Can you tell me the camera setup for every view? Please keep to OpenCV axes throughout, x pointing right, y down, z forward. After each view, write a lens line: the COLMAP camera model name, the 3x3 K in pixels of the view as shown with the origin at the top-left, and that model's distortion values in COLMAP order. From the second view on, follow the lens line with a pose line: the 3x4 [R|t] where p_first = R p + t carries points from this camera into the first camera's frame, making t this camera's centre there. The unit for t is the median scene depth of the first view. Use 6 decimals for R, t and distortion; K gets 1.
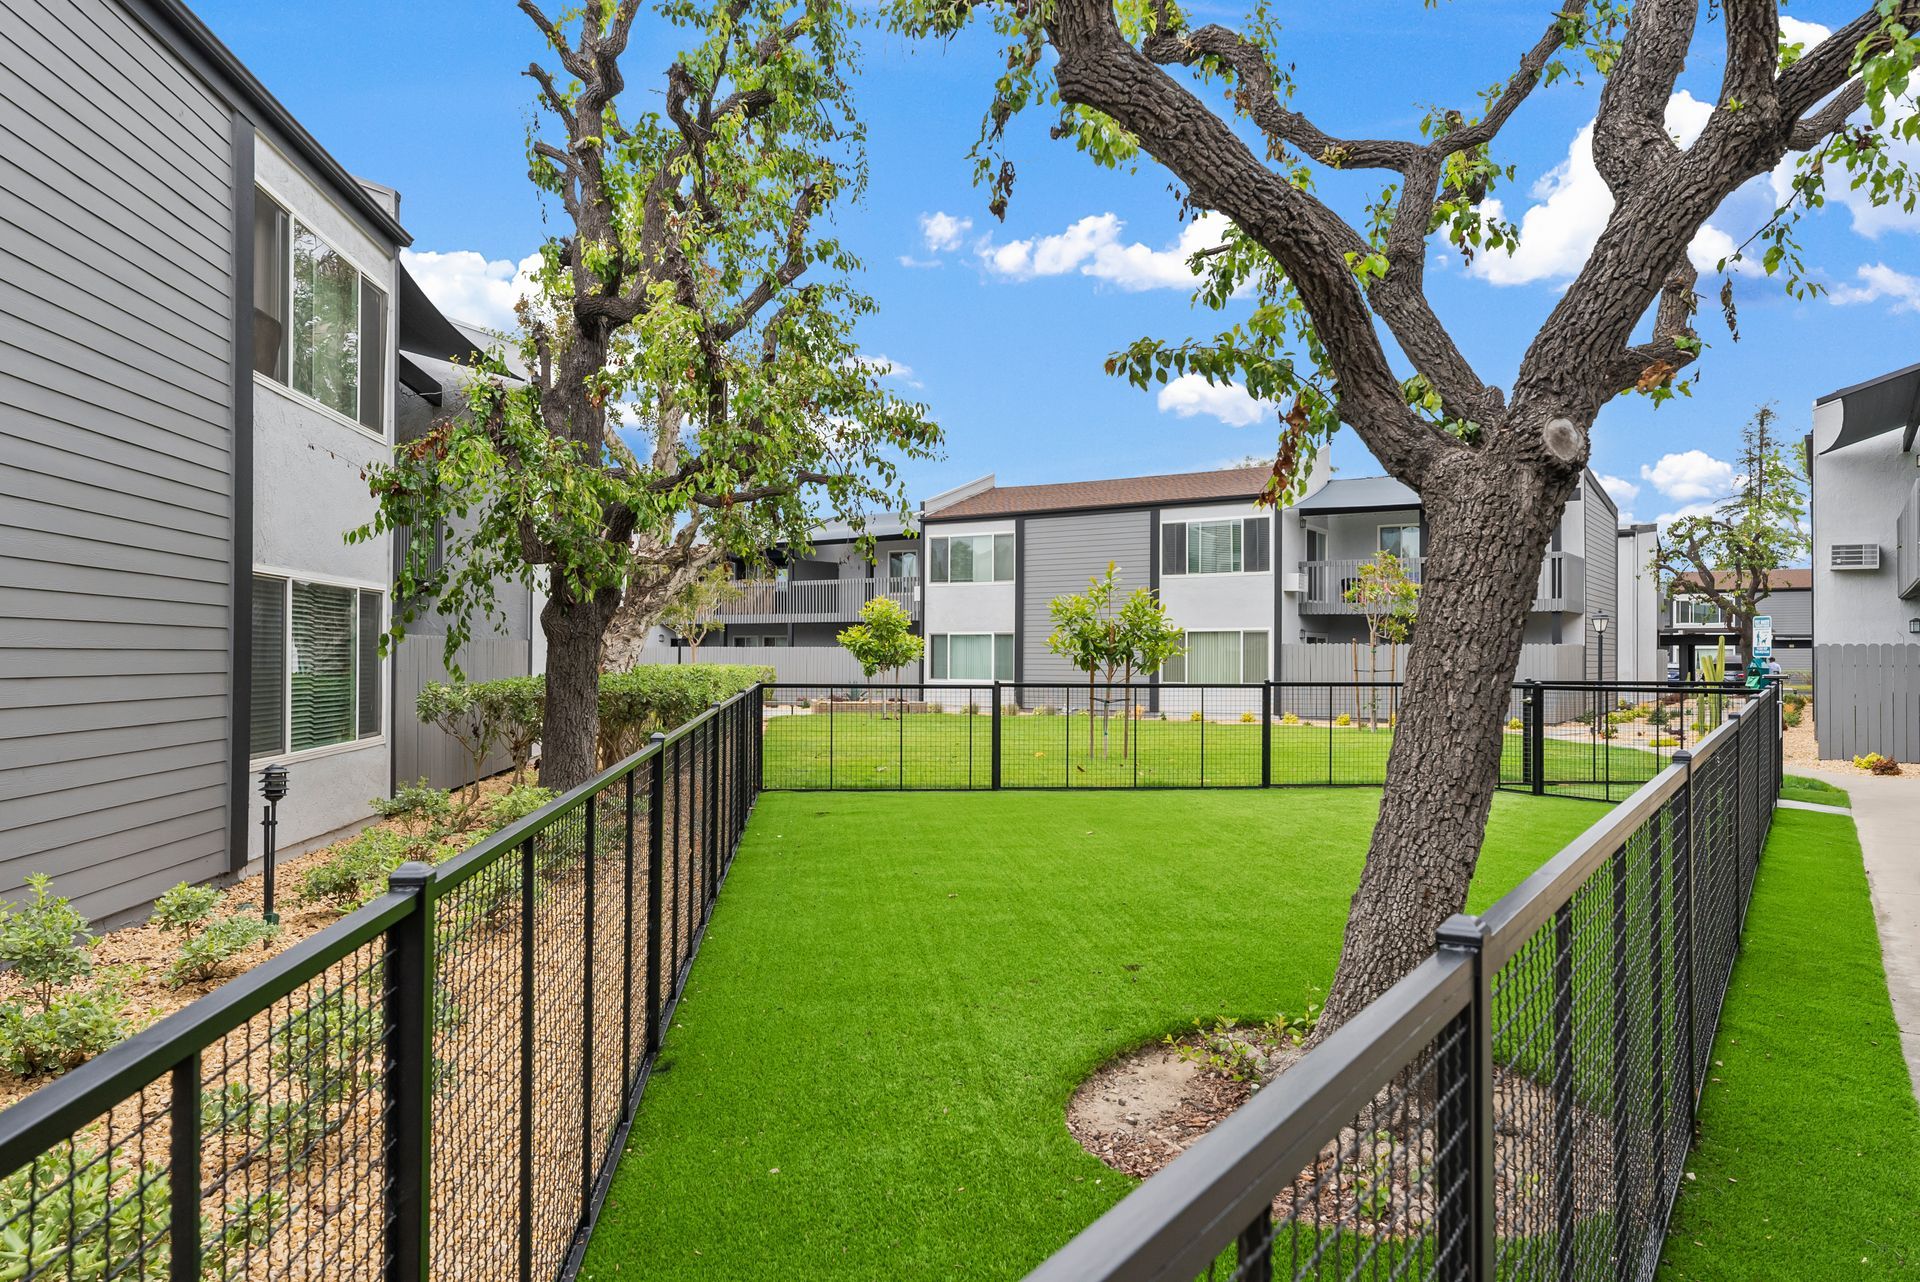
lens RADIAL K [[1303.1, 0, 955.6], [0, 1303.1, 649.0], [0, 0, 1]] dist [-0.006833, 0.004591]
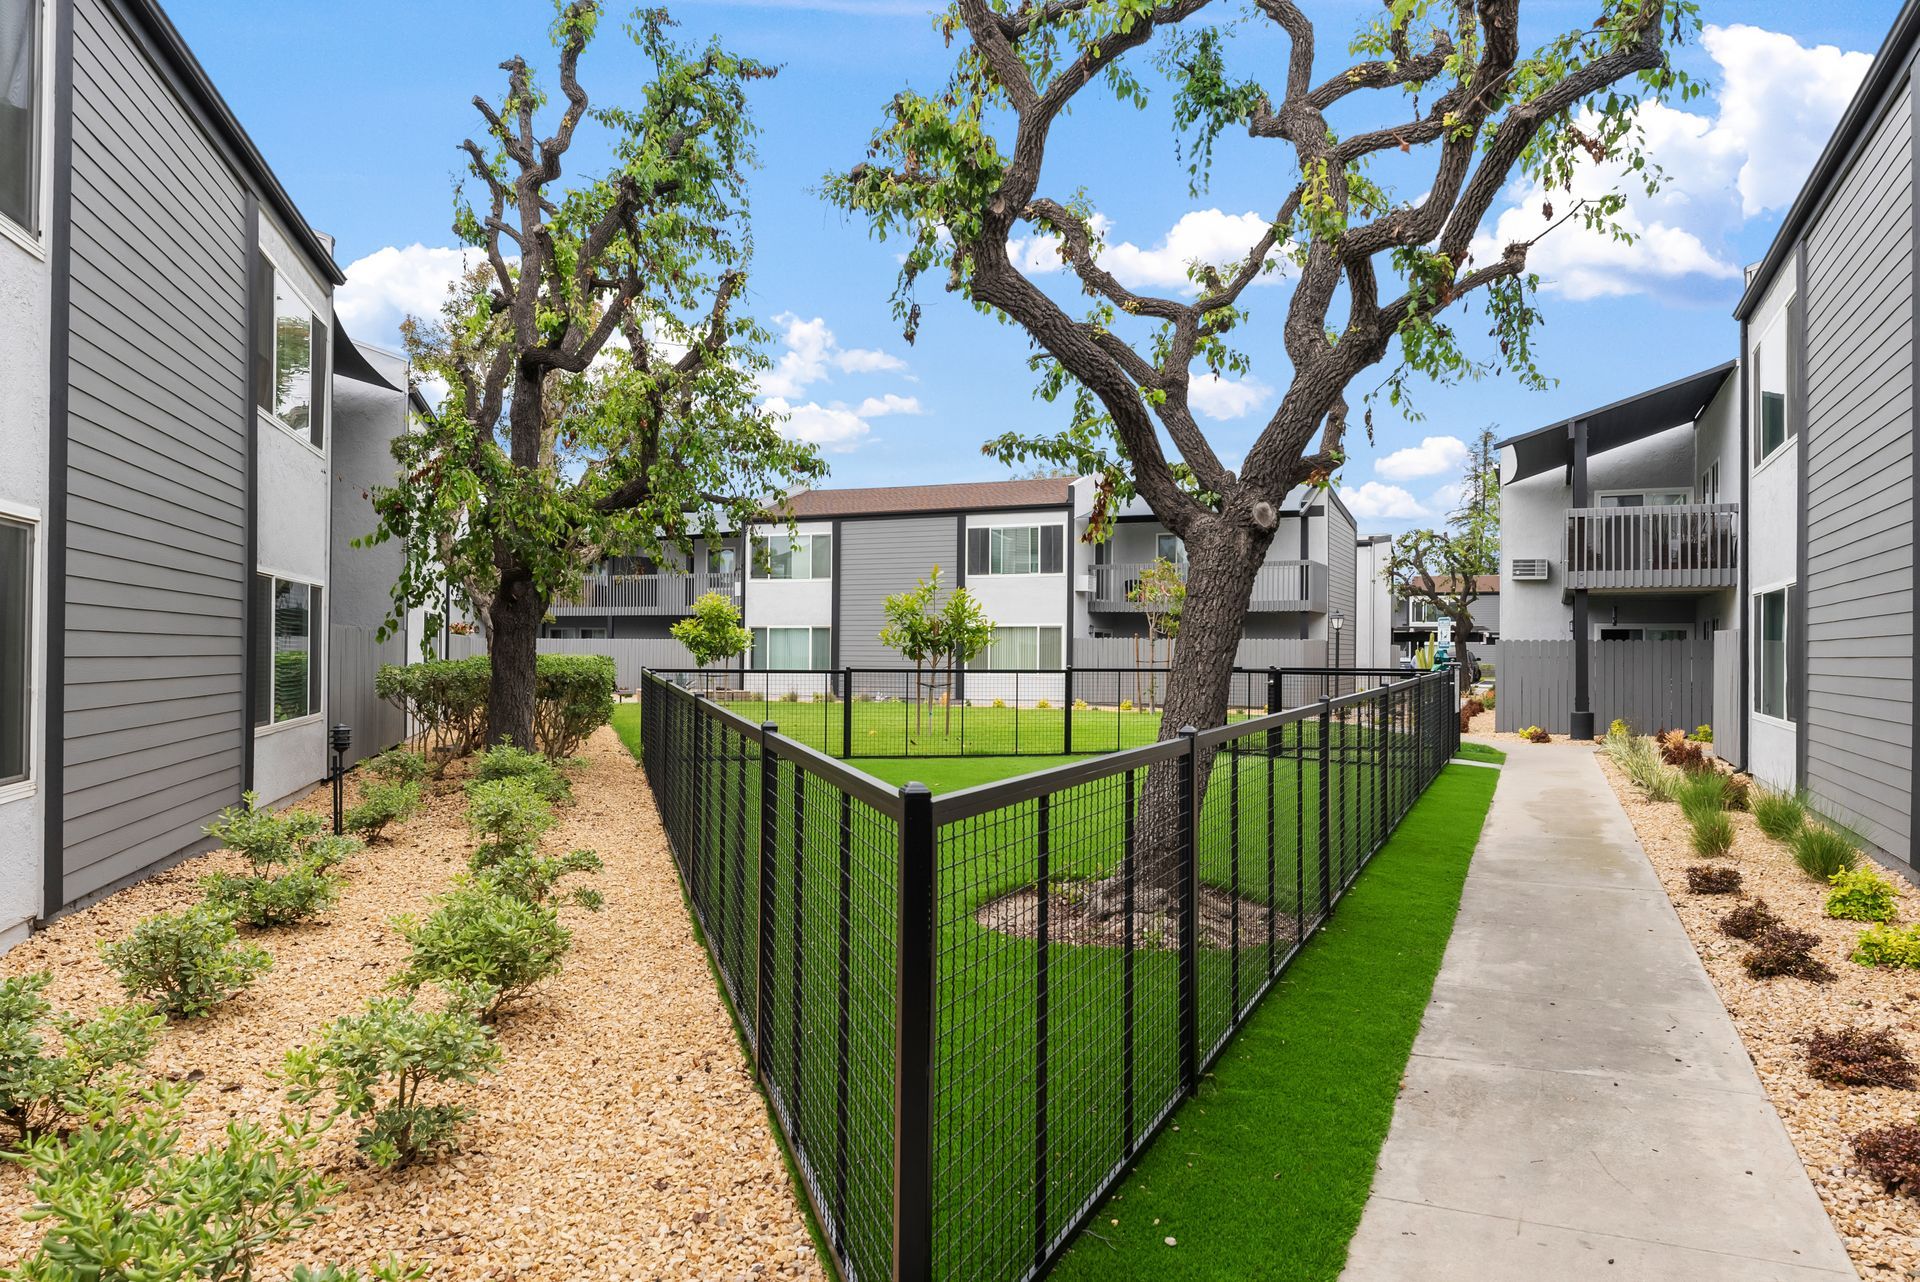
lens RADIAL K [[1303.1, 0, 958.4], [0, 1303.1, 644.9], [0, 0, 1]] dist [-0.006833, 0.004591]
pose [[0.986581, 0.004410, 0.163213, -0.089401], [-0.004667, 0.999988, 0.001189, 0.003780], [-0.163206, -0.001934, 0.986590, -0.269958]]
